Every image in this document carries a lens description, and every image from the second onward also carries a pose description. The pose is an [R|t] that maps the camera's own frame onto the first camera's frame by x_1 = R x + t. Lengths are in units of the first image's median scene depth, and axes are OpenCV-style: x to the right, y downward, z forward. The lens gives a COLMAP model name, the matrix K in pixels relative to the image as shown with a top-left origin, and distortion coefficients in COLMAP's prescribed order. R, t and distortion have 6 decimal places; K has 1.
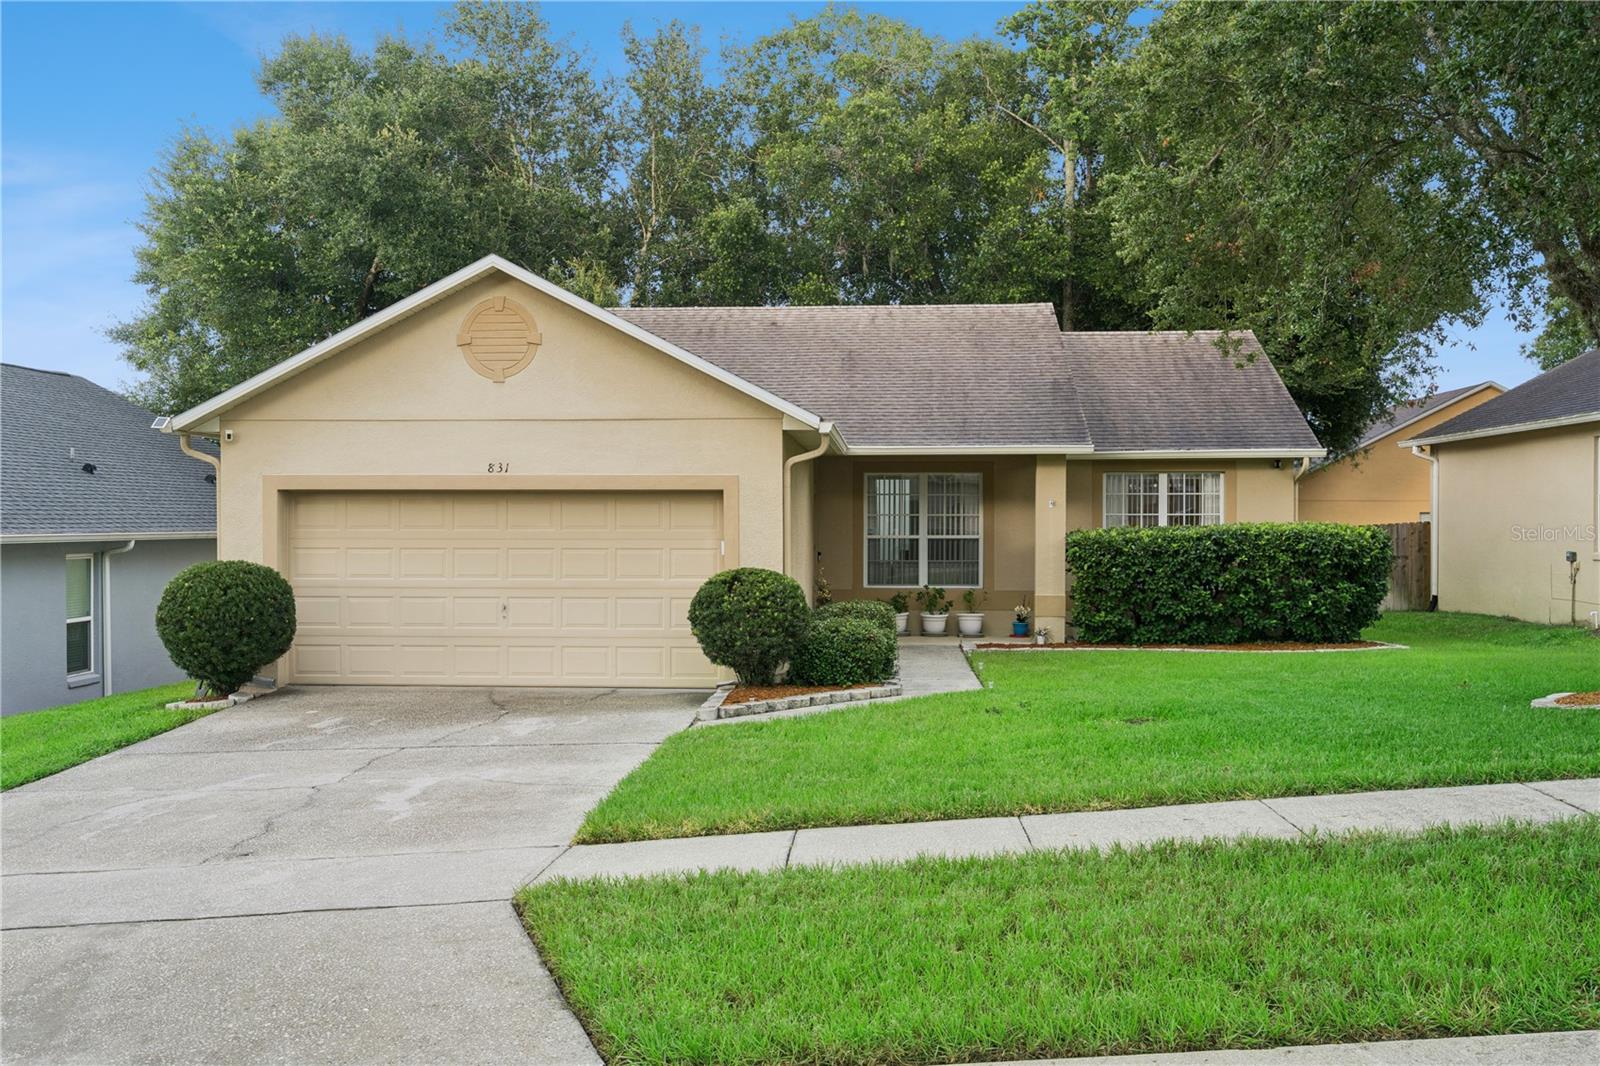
lens RADIAL K [[1607.6, 0, 800.8], [0, 1607.6, 532.7], [0, 0, 1]] dist [0.041060, 0.000000]
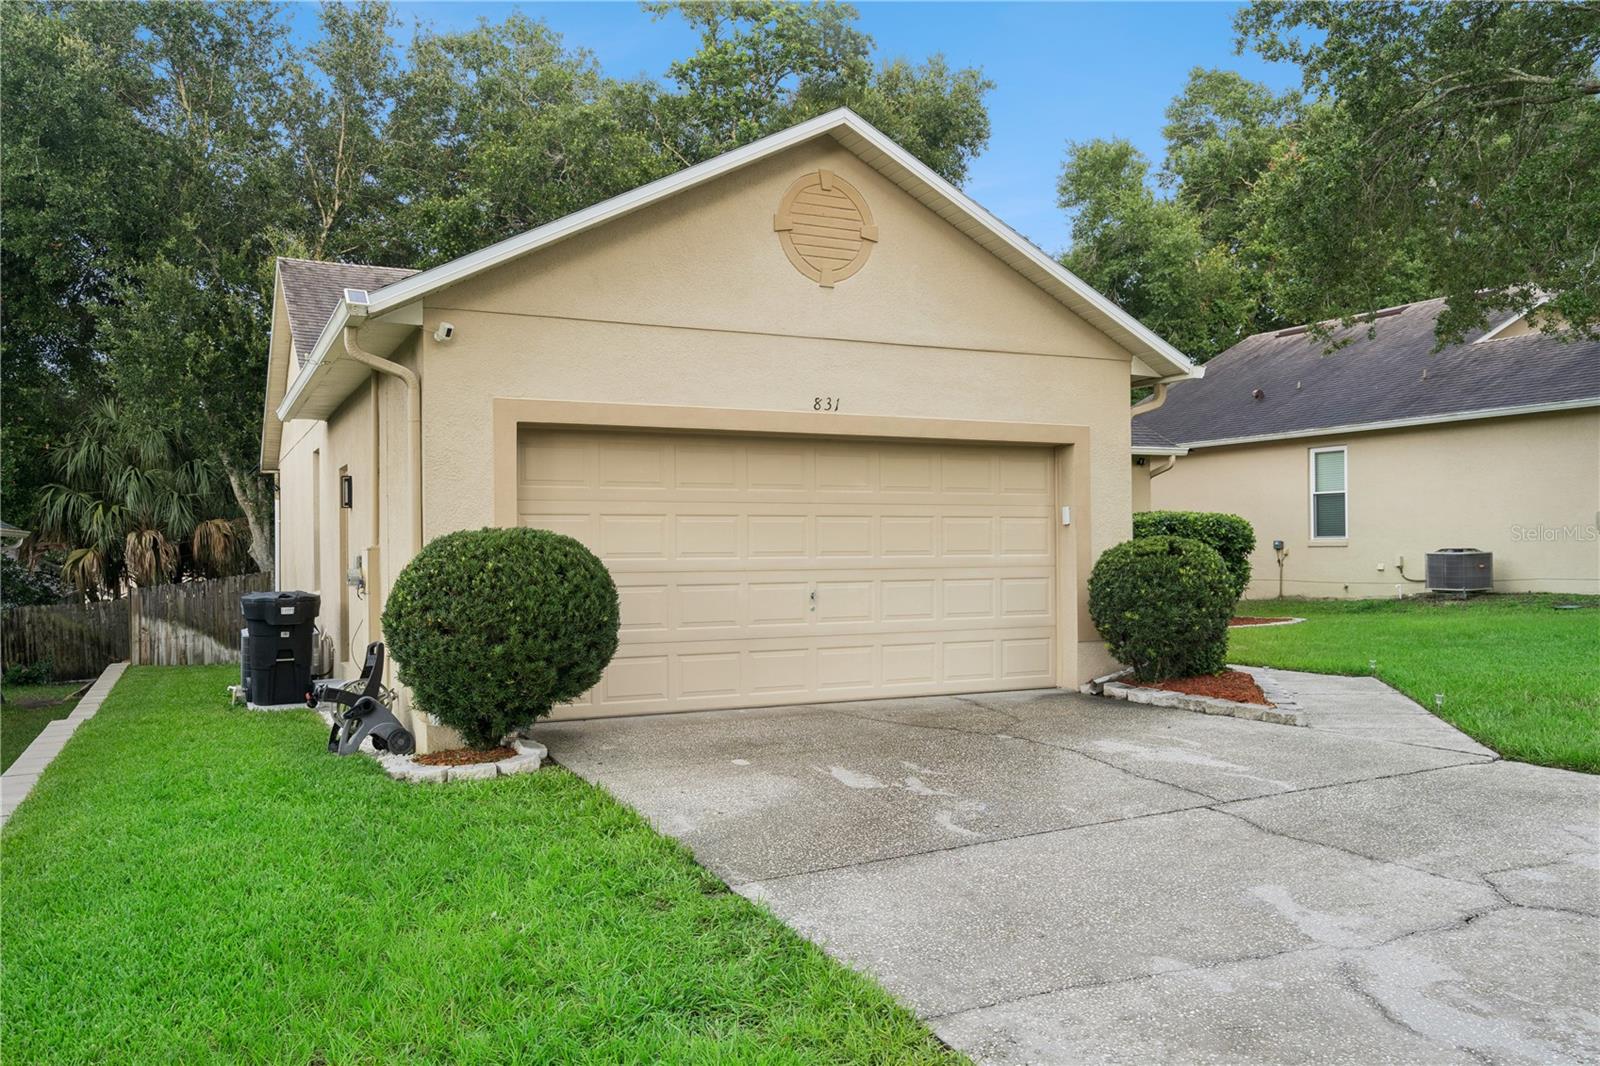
lens RADIAL K [[1244.2, 0, 800.1], [0, 1244.2, 534.7], [0, 0, 1]] dist [0.015123, 0.004473]
pose [[0.867692, -0.000947, 0.497101, -0.476354], [0.009855, 0.999834, -0.015297, 0.027430], [-0.497004, 0.018172, 0.867558, 0.513888]]
